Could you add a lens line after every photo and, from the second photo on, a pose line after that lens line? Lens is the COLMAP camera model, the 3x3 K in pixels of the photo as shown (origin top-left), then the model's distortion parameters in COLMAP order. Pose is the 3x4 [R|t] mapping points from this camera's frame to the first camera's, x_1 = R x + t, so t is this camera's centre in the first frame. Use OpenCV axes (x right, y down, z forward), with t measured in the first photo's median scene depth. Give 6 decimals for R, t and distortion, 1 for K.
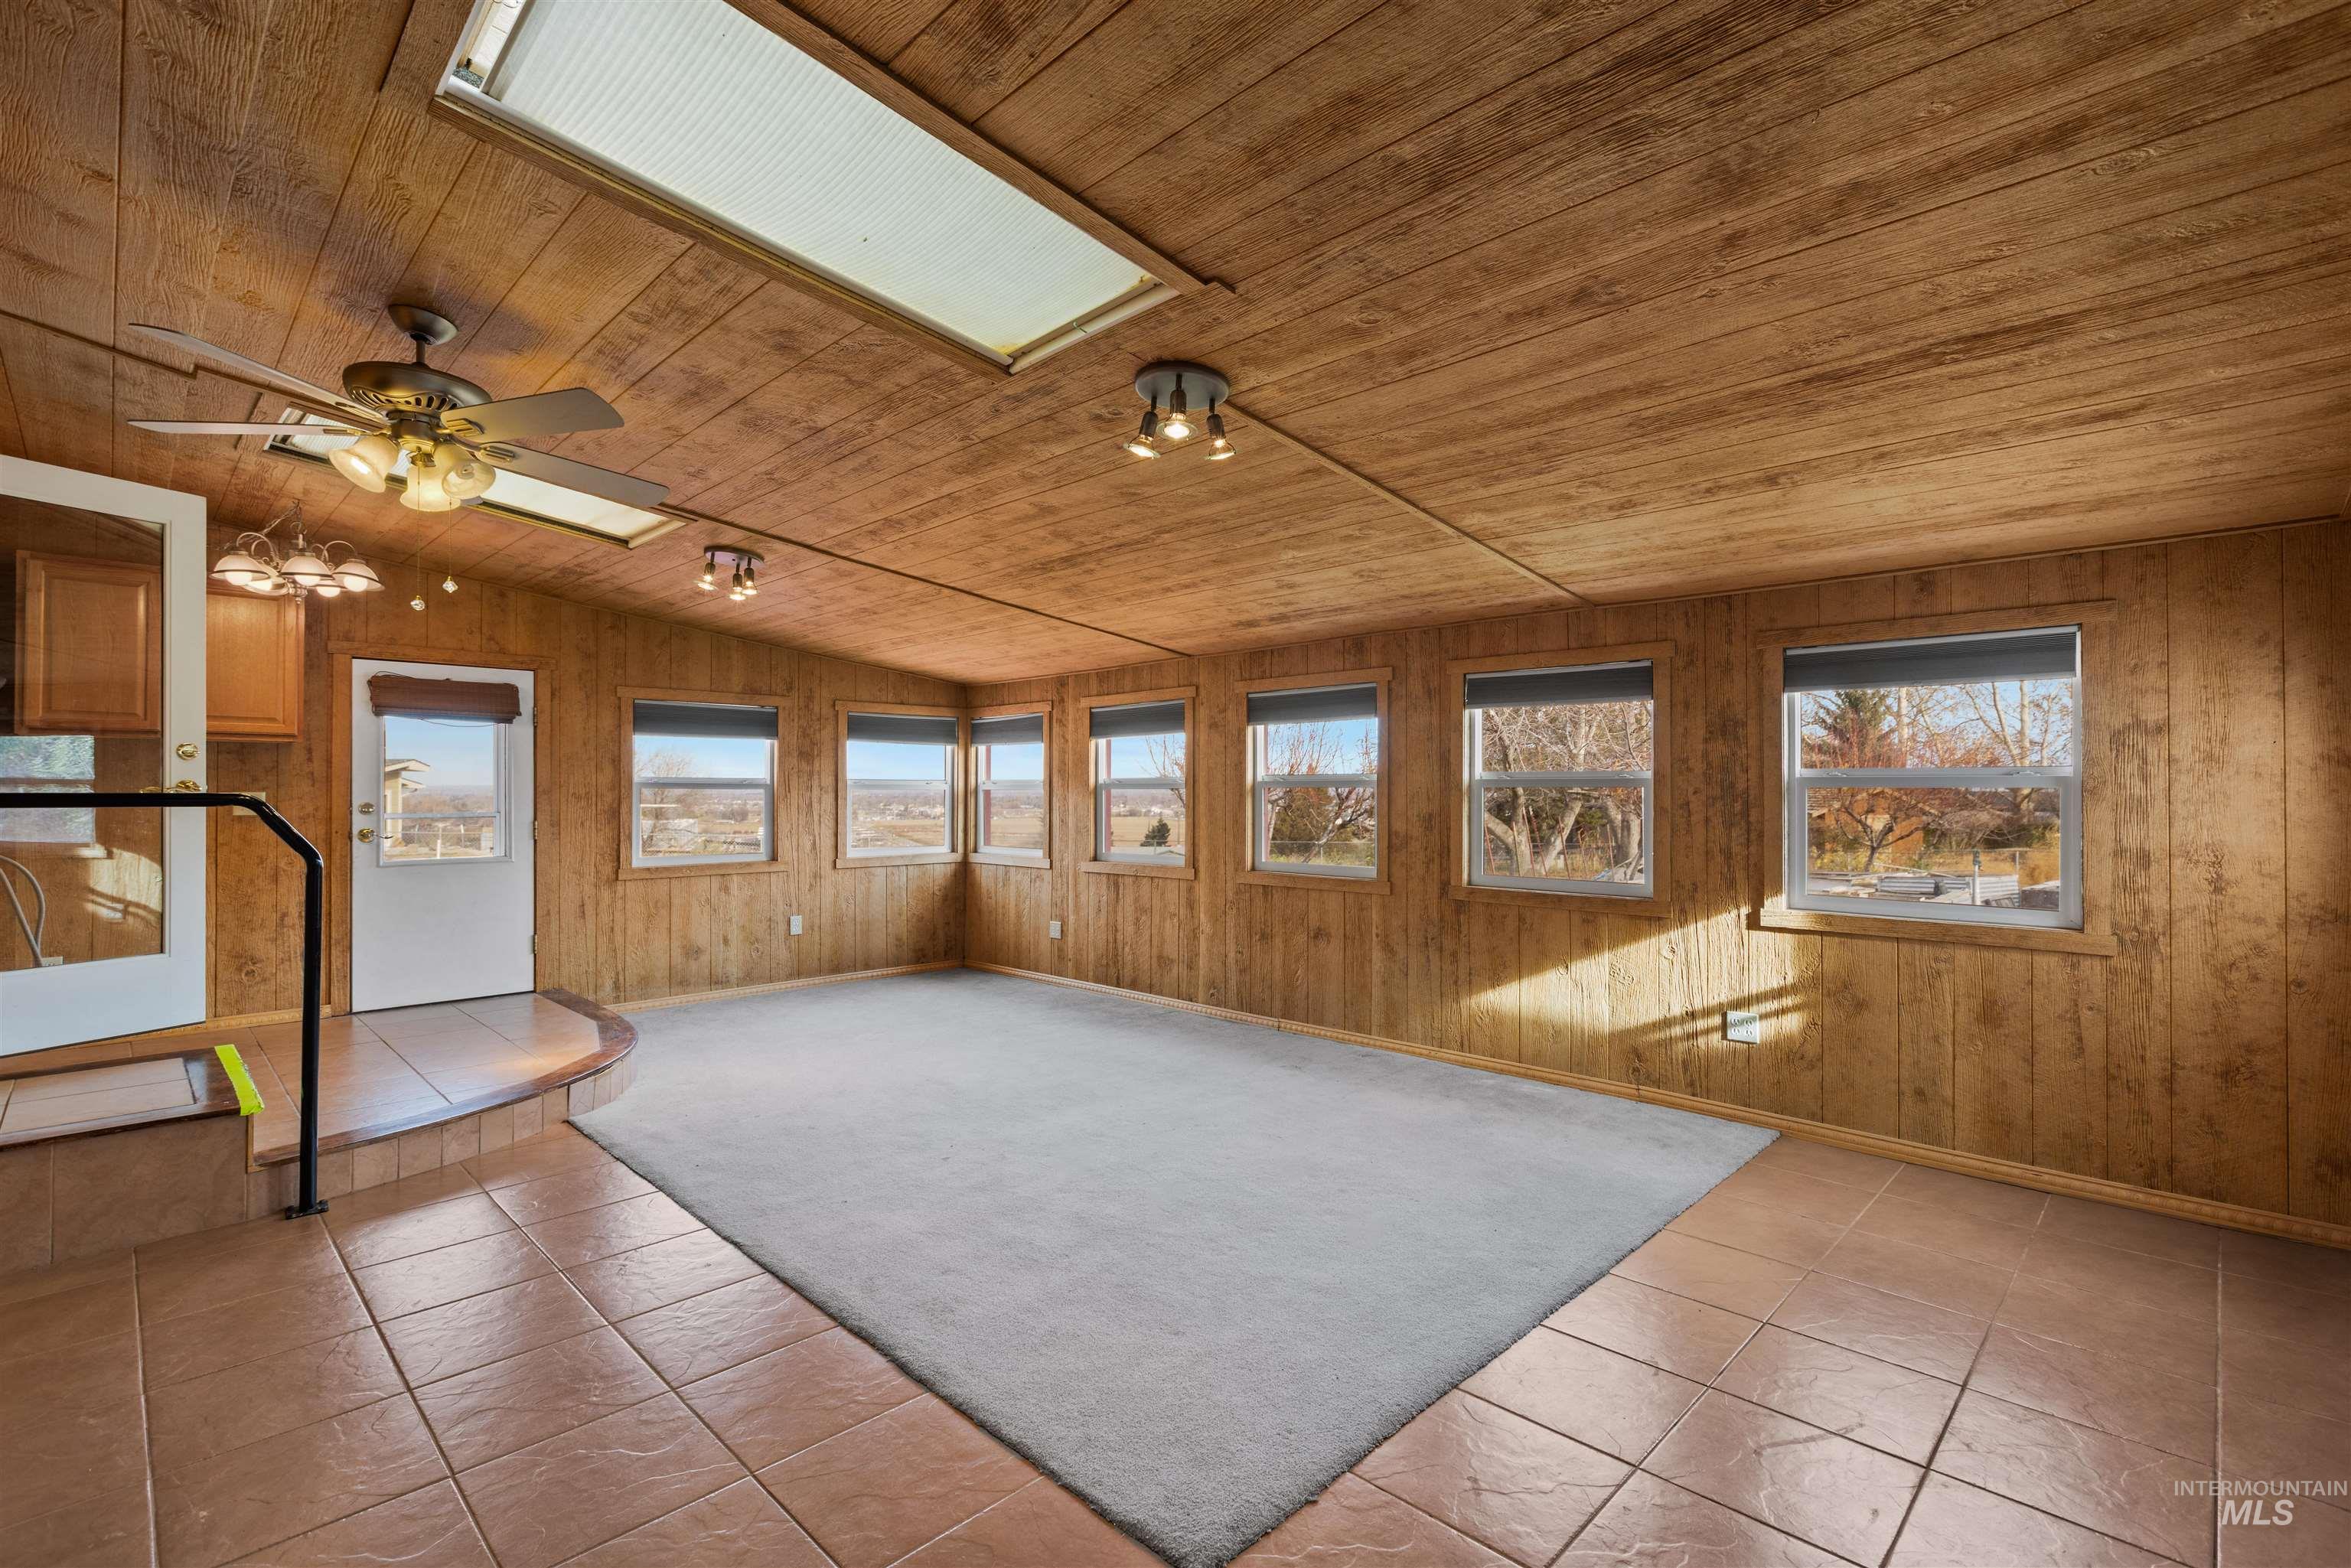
lens RADIAL K [[1046.2, 0, 1198.6], [0, 1046.2, 781.3], [0, 0, 1]] dist [0.003063, 0.000079]
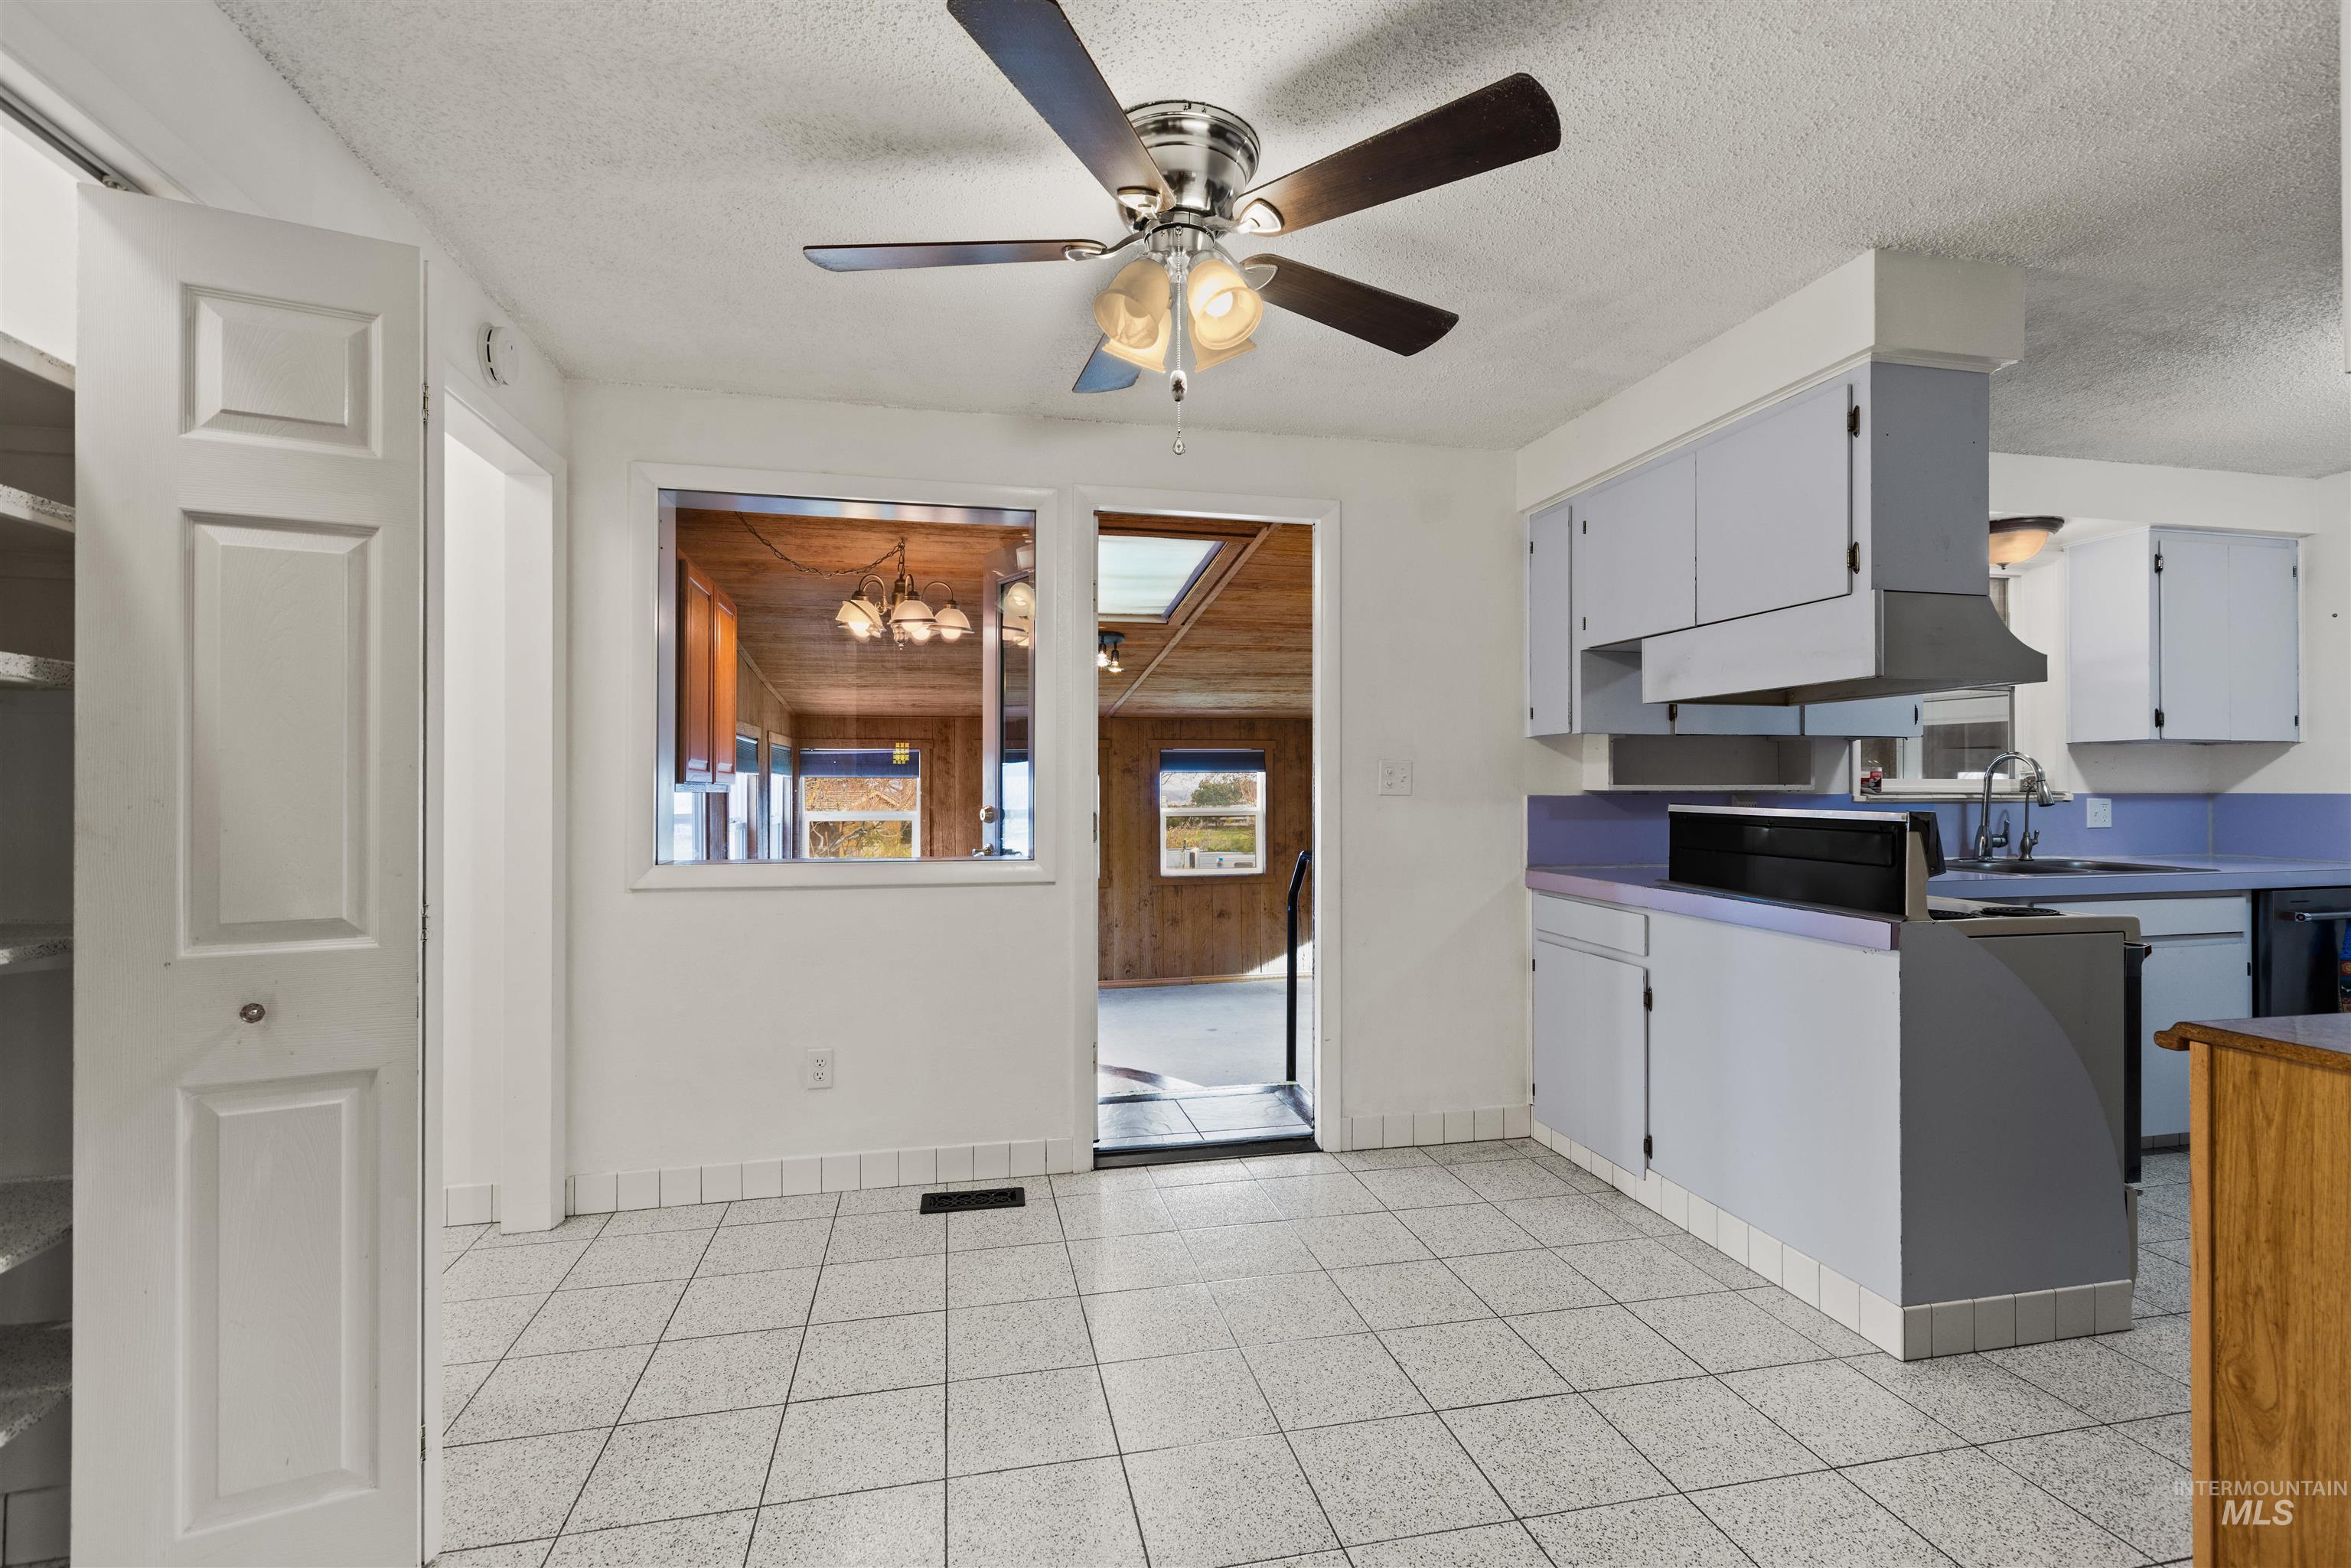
lens RADIAL K [[1087.7, 0, 1207.2], [0, 1087.7, 778.5], [0, 0, 1]] dist [-0.000385, 0.001582]
pose [[0.545817, 0.006700, 0.837878, -1.266984], [-0.004986, 0.999976, -0.004748, -0.042665], [-0.837890, -0.001586, 0.545837, 0.177791]]
